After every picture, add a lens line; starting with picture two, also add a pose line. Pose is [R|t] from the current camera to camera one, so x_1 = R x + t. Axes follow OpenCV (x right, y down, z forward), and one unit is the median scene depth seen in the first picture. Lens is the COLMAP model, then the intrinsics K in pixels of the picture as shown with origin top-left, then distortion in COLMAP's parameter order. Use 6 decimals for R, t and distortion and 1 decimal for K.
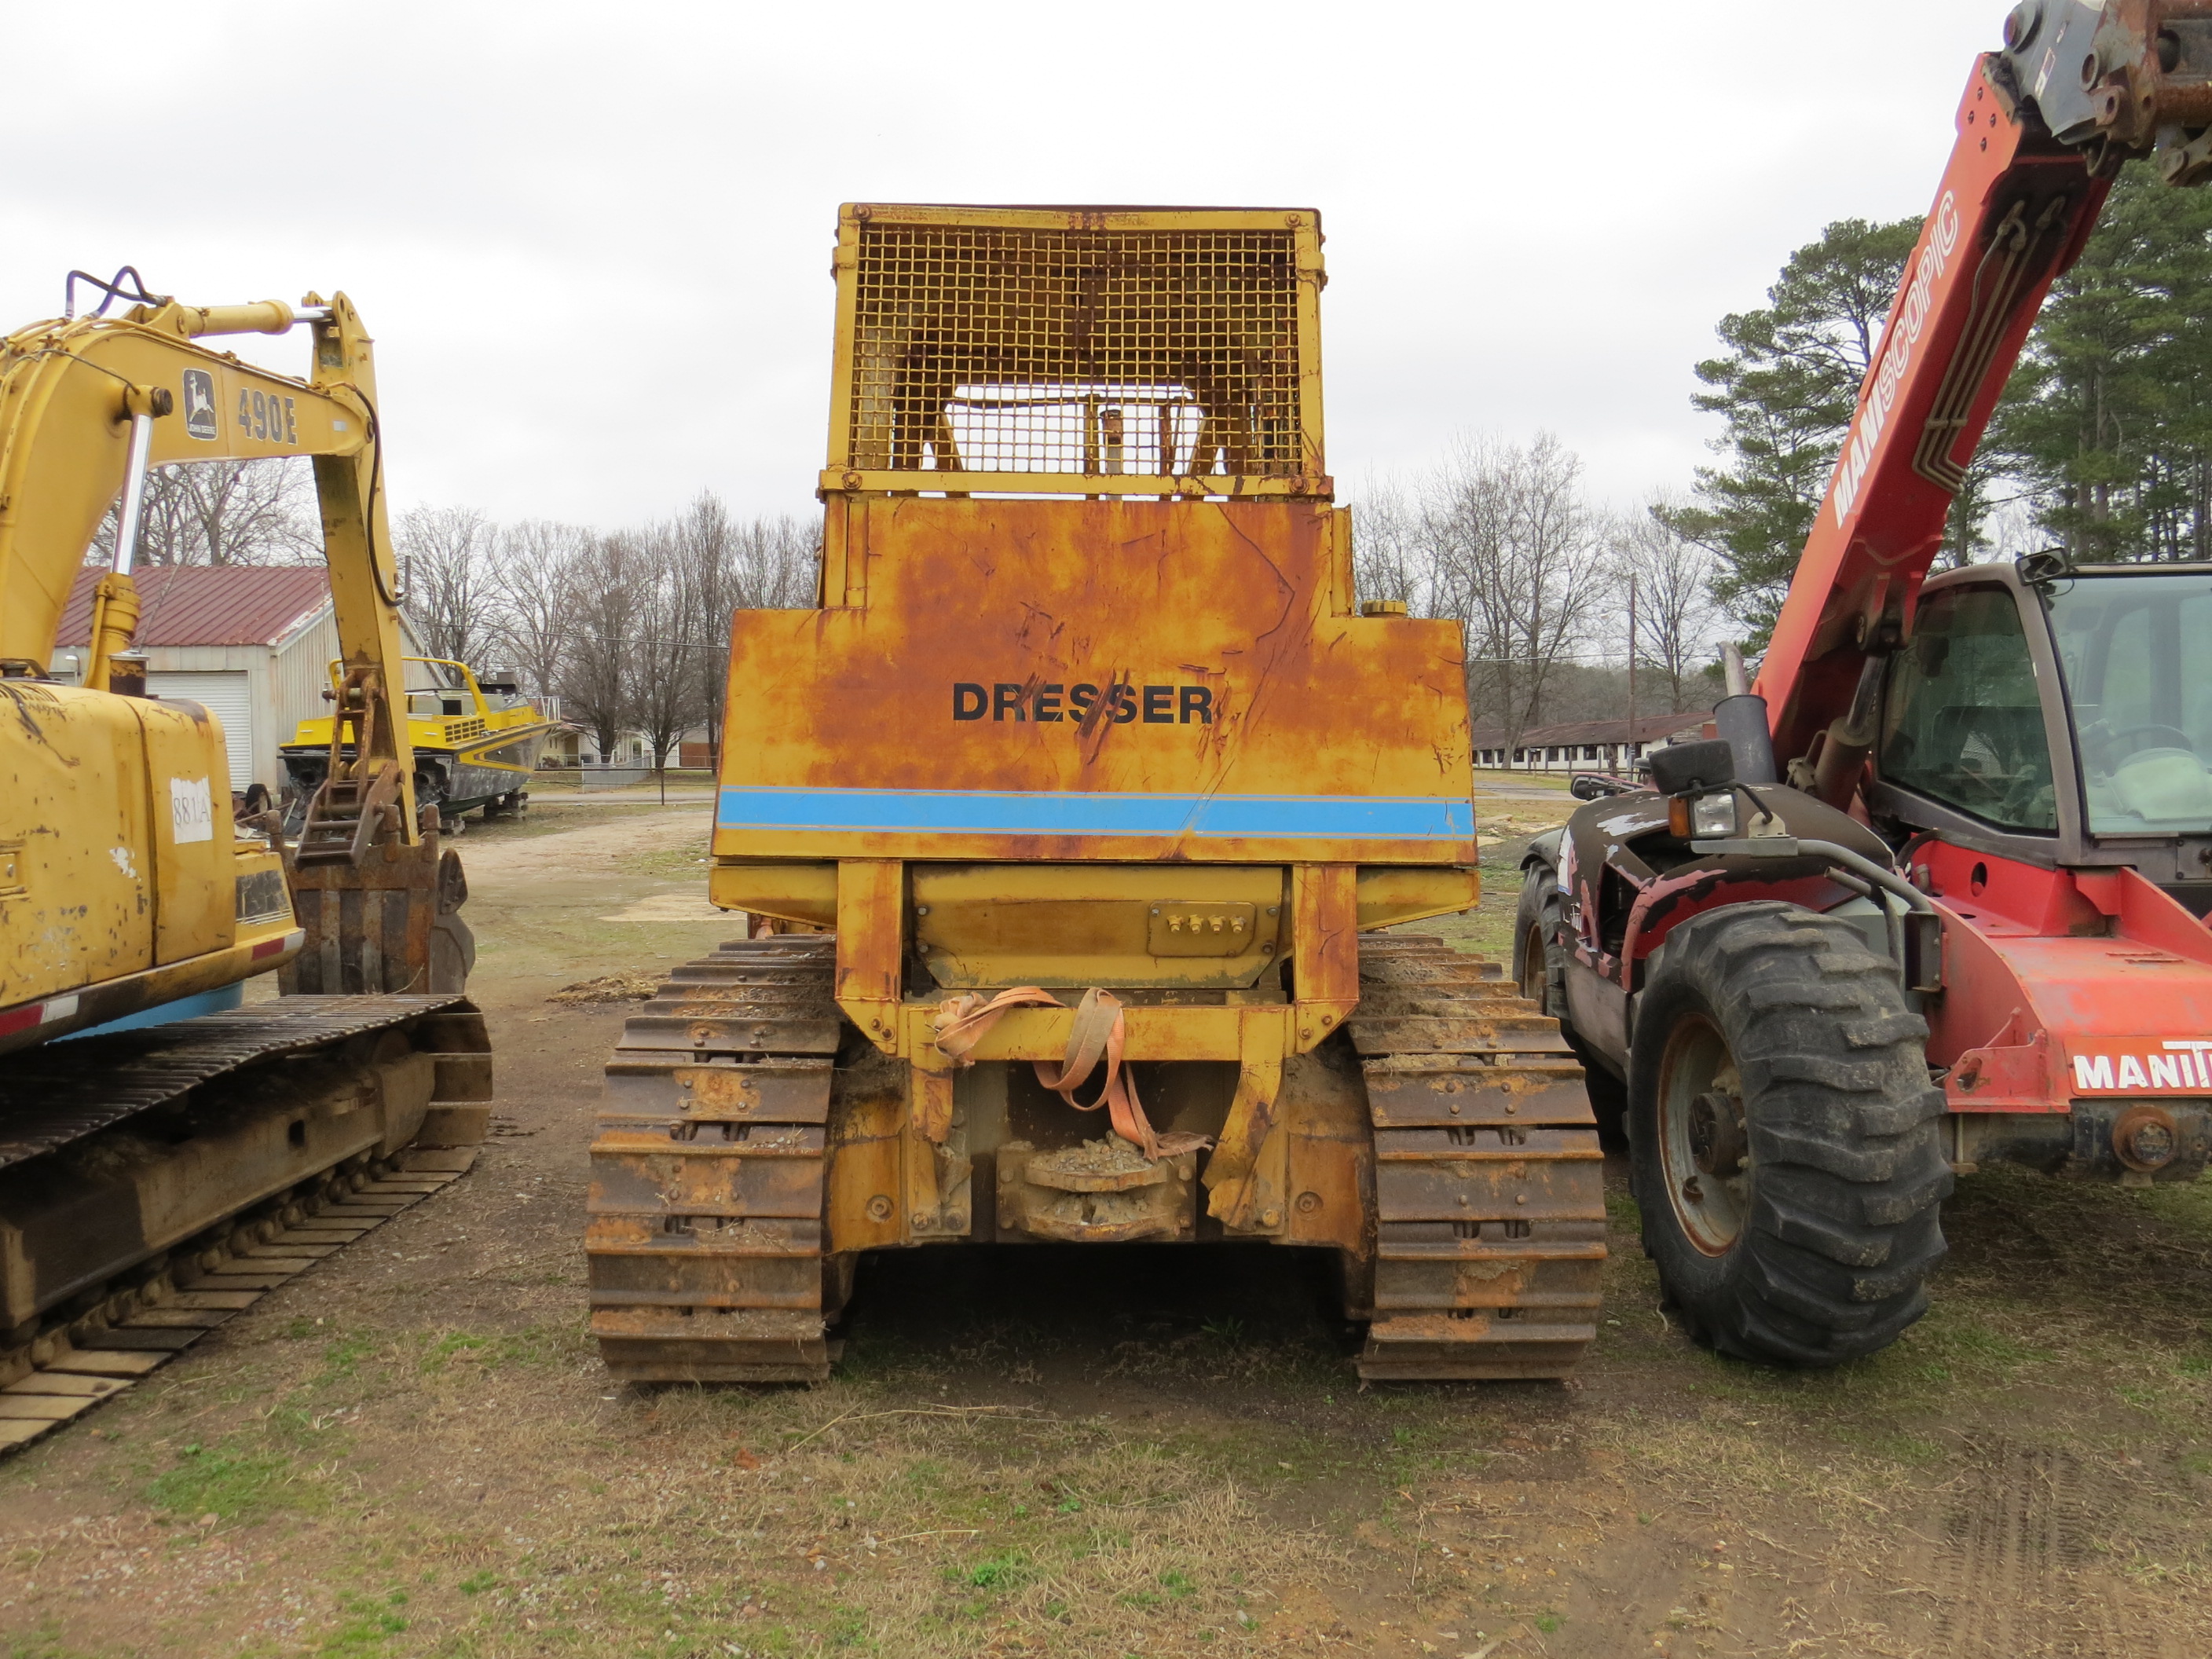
lens RADIAL K [[1809.4, 0, 1106.0], [0, 1809.4, 829.5], [0, 0, 1]] dist [-0.046483, 0.036141]
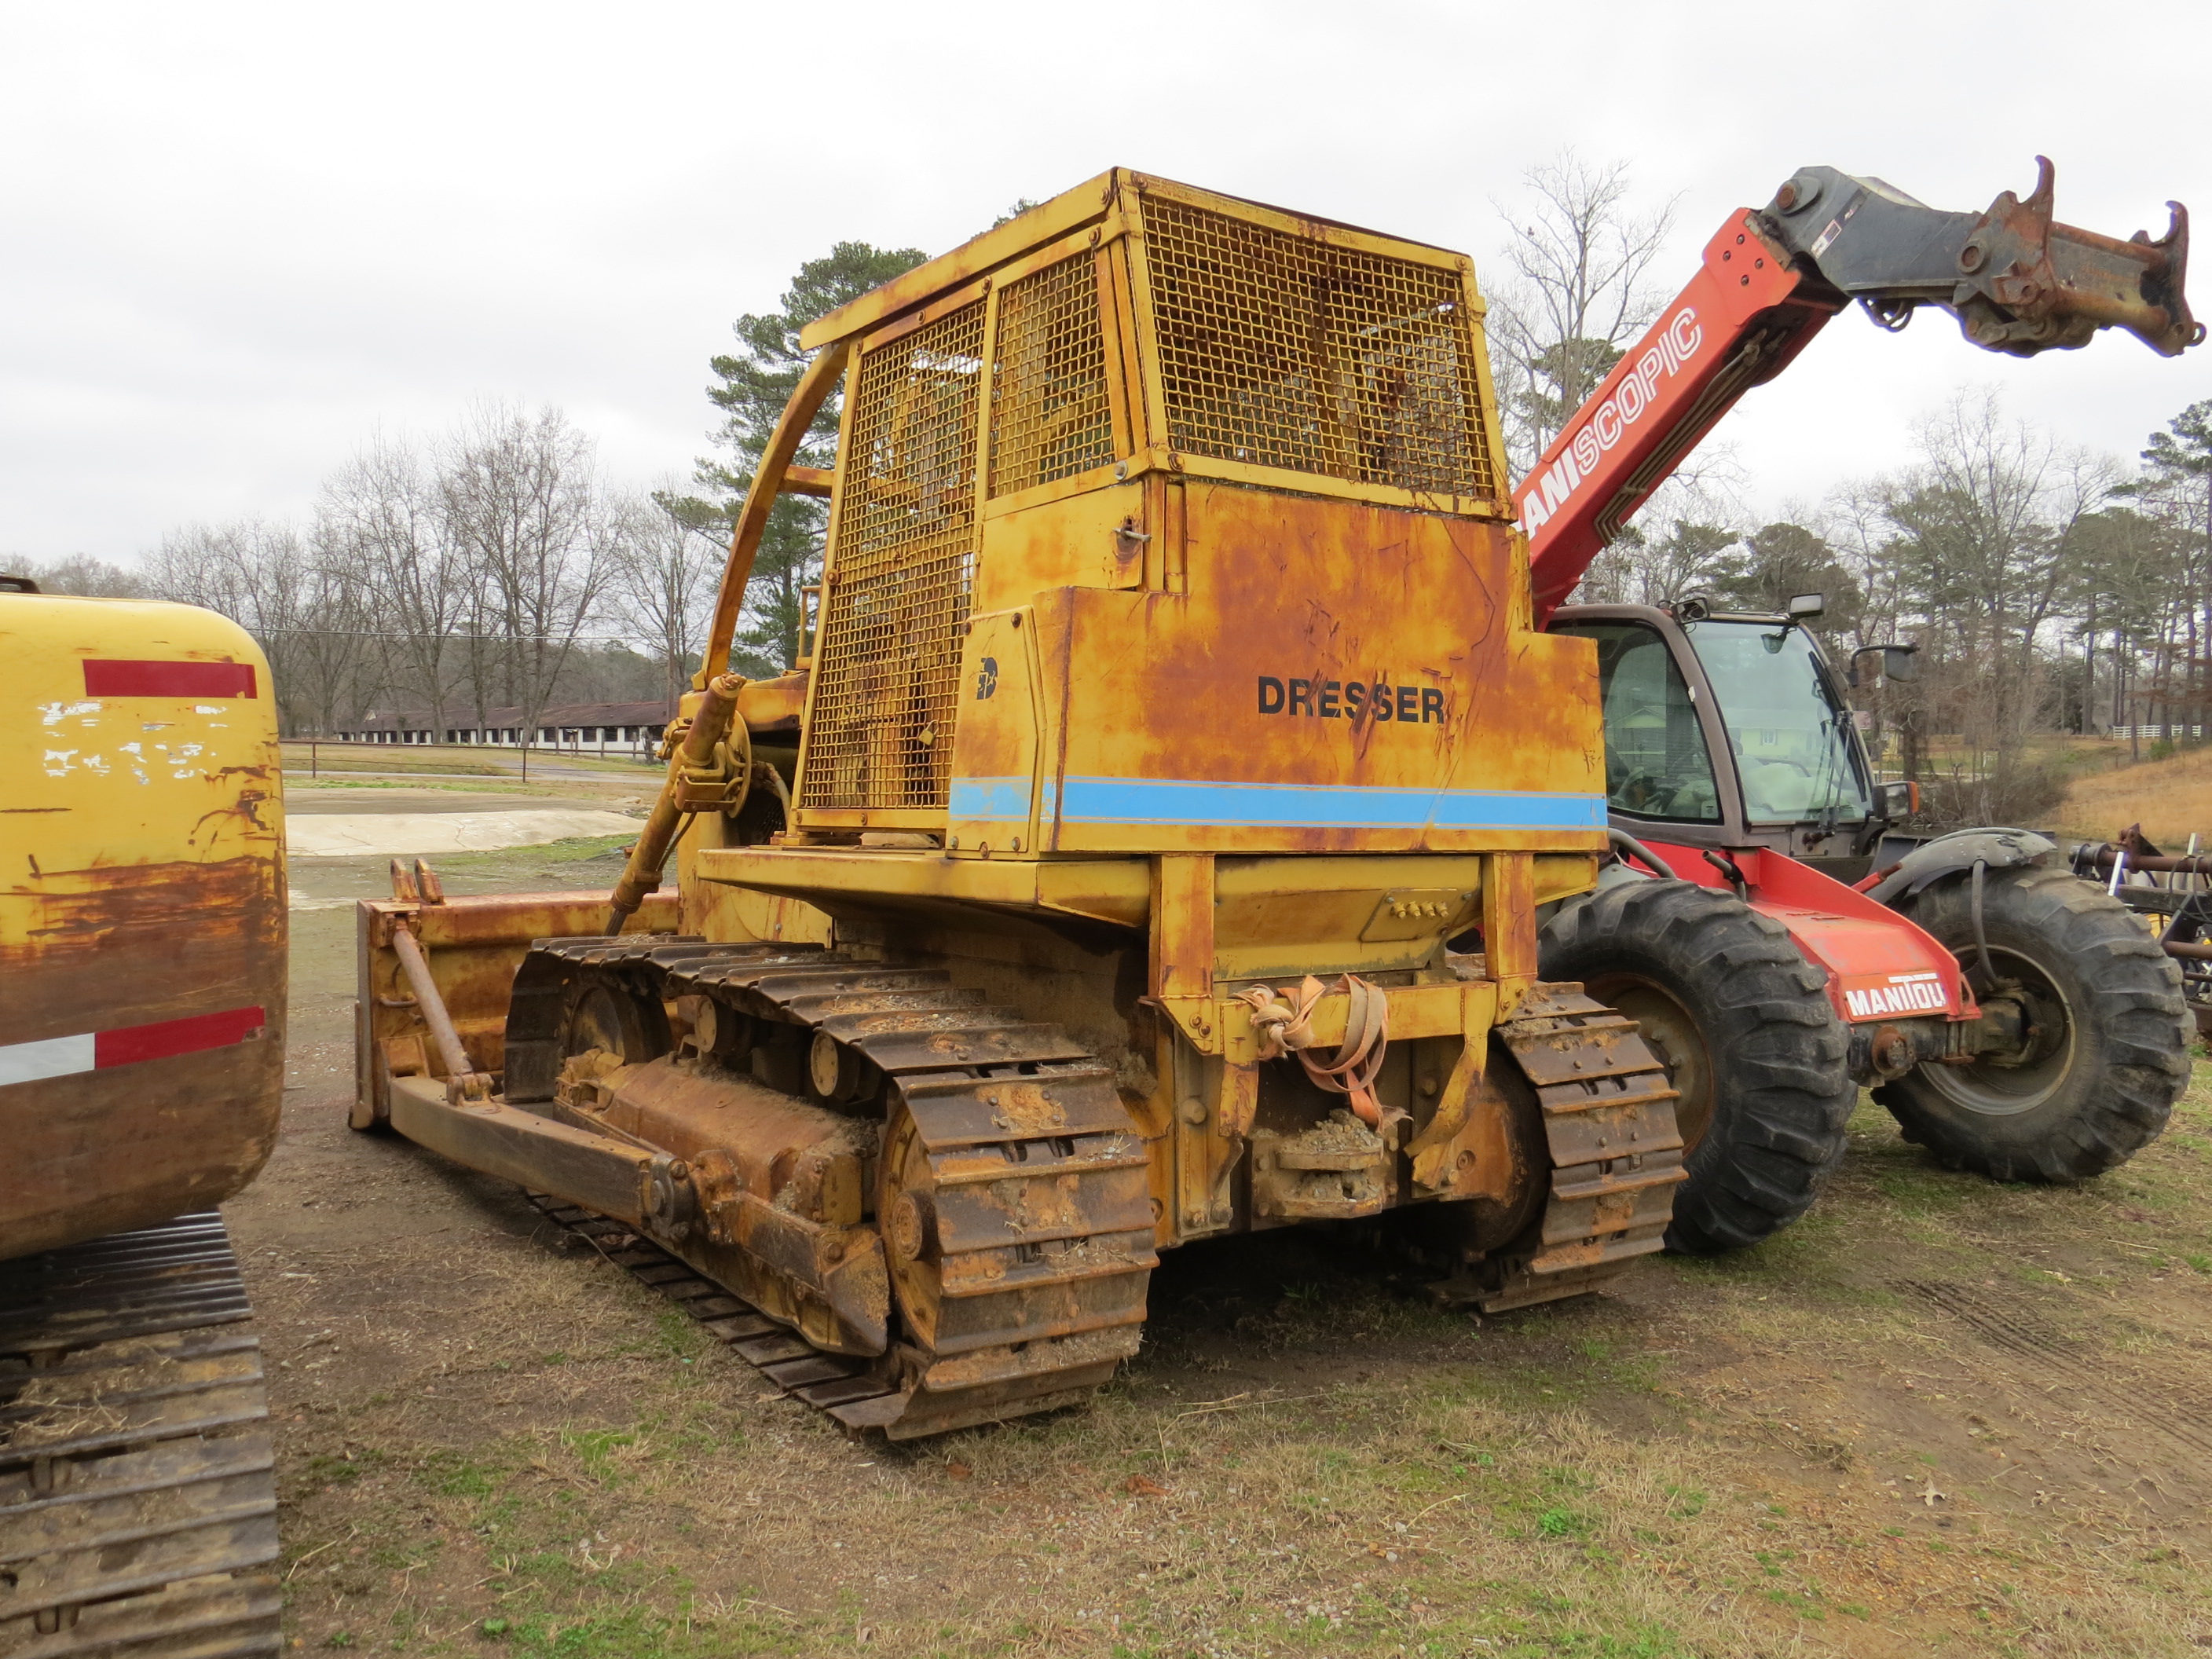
lens RADIAL K [[1799.9, 0, 1120.7], [0, 1799.9, 828.5], [0, 0, 1]] dist [-0.036818, 0.014744]
pose [[0.839888, -0.004097, 0.542744, -0.681083], [-0.001417, 0.999952, 0.009740, -0.006188], [-0.542758, -0.008949, 0.839842, 0.202395]]
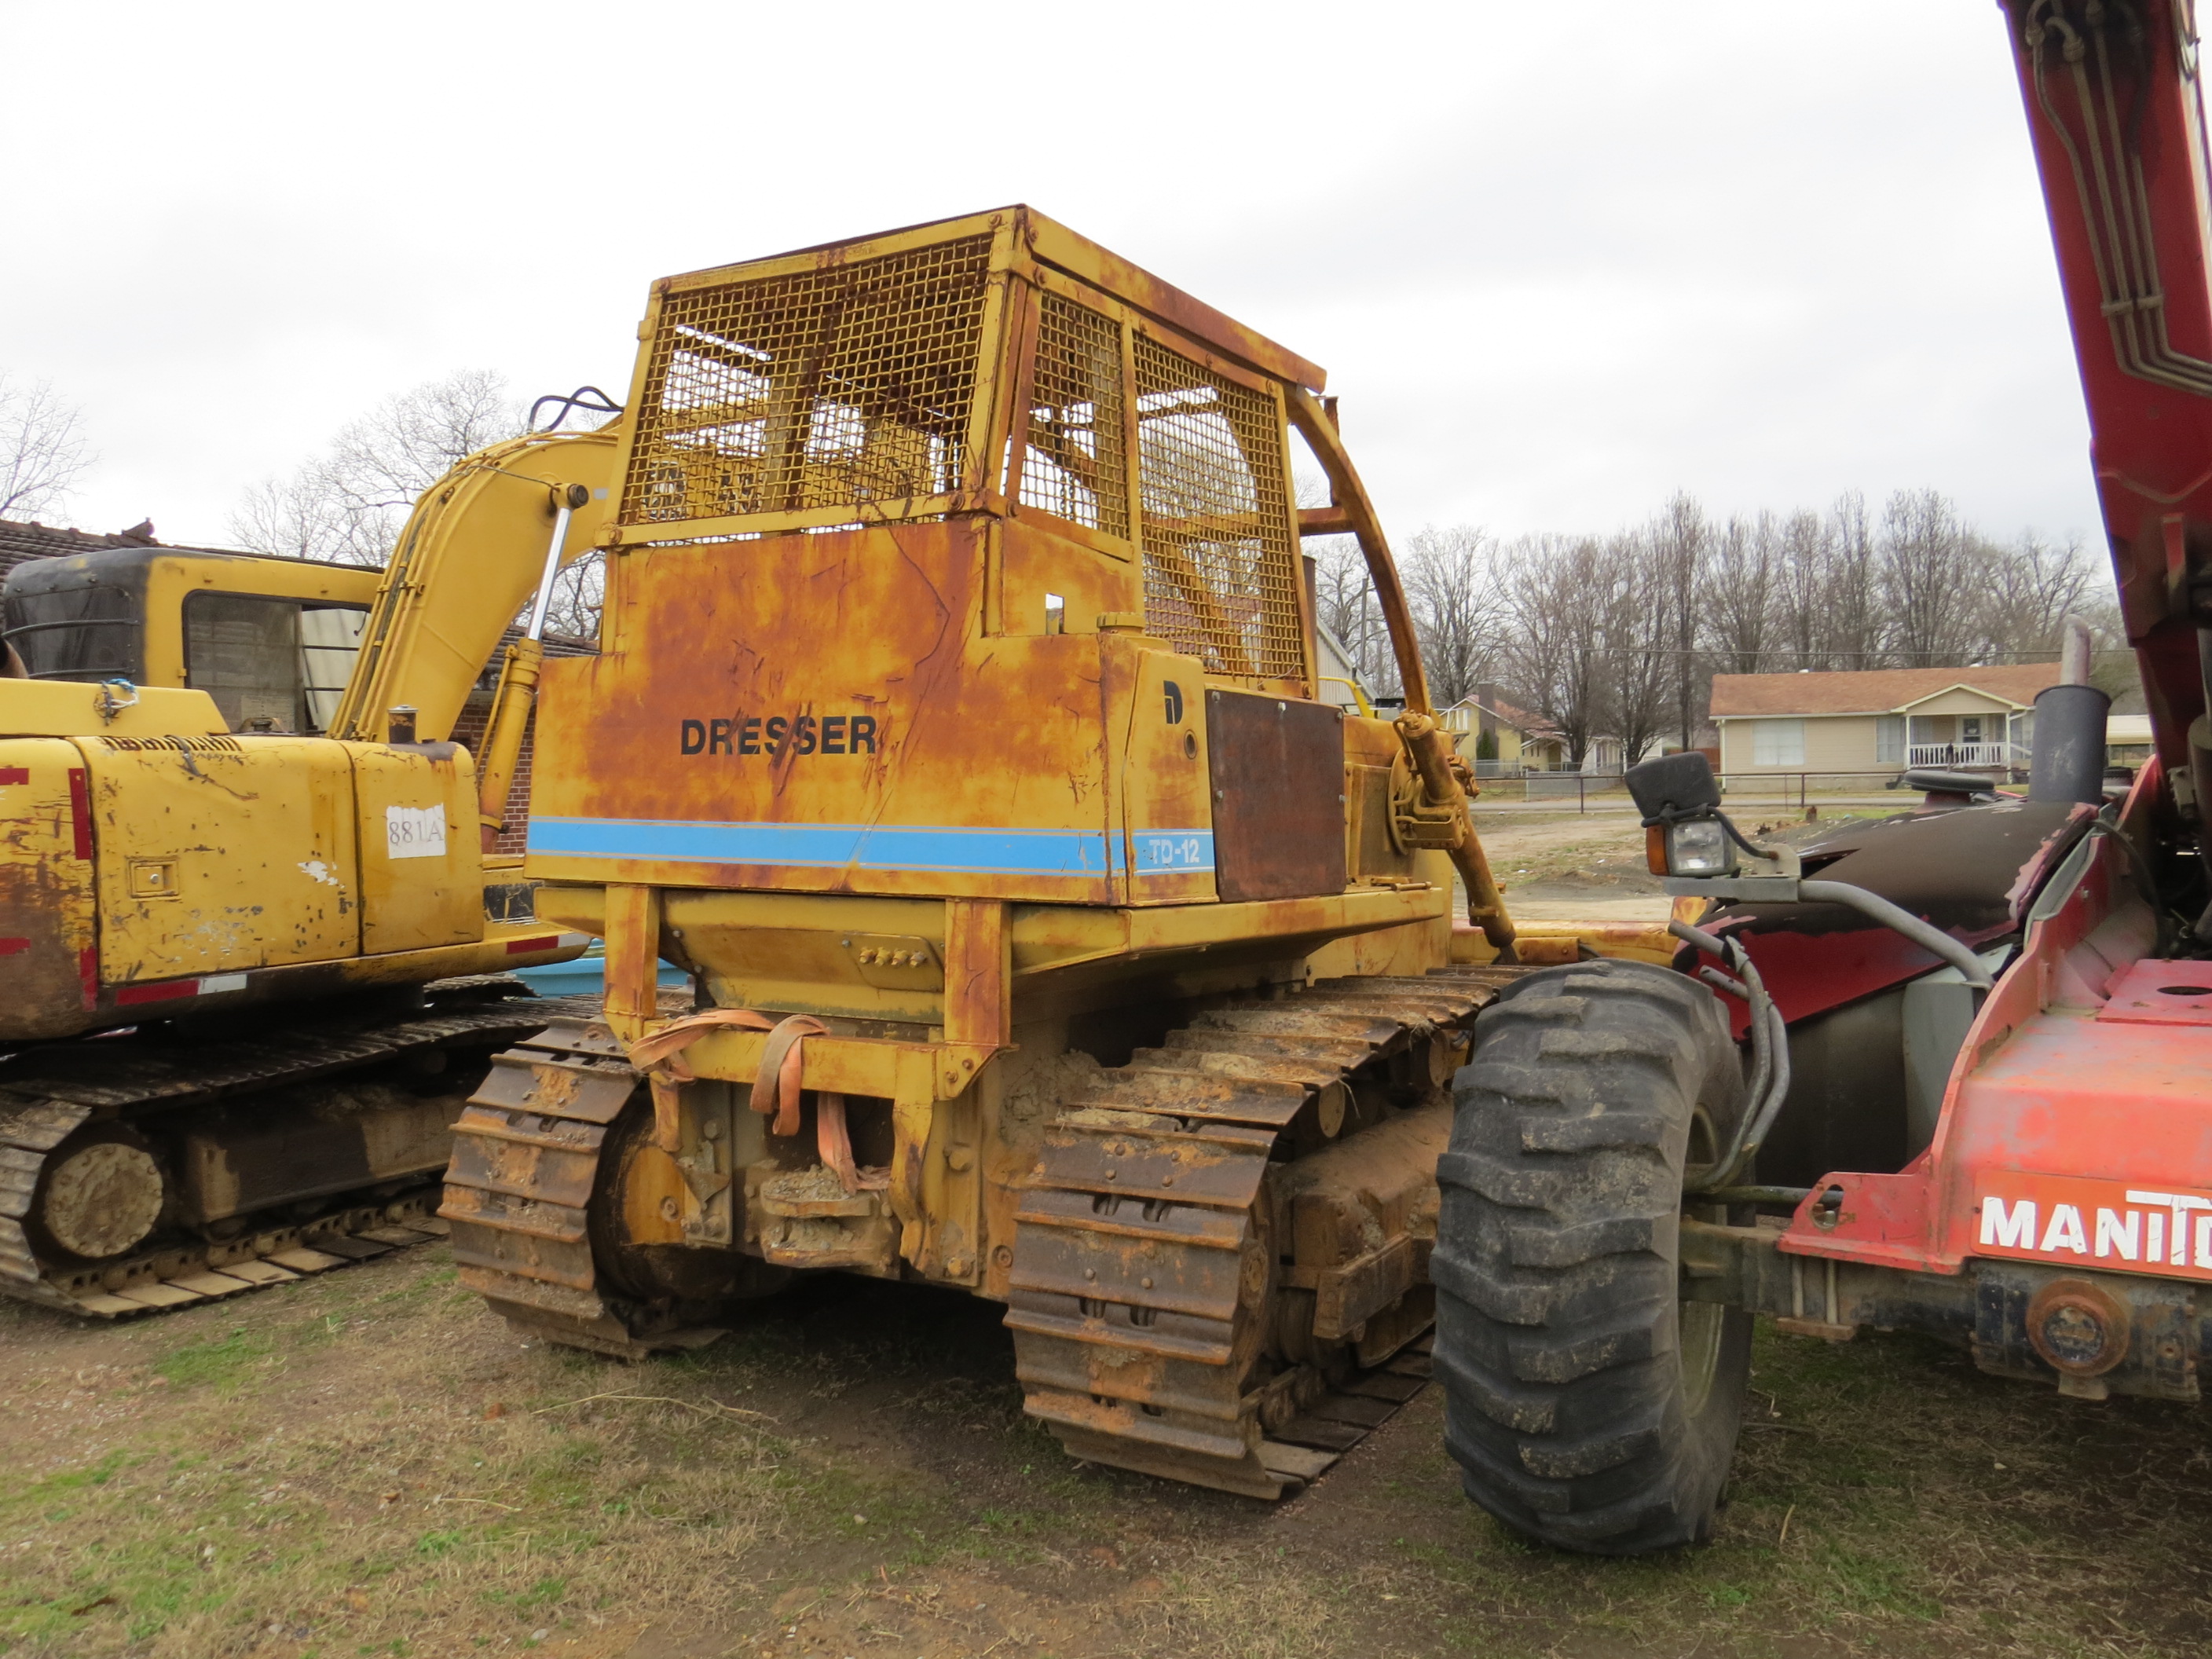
lens RADIAL K [[1809.4, 0, 1106.0], [0, 1809.4, 829.5], [0, 0, 1]] dist [-0.046483, 0.036141]
pose [[0.843870, 0.004680, -0.536527, 0.686166], [-0.006628, 0.999977, -0.001702, -0.016276], [0.536506, 0.004992, 0.843881, 0.237680]]
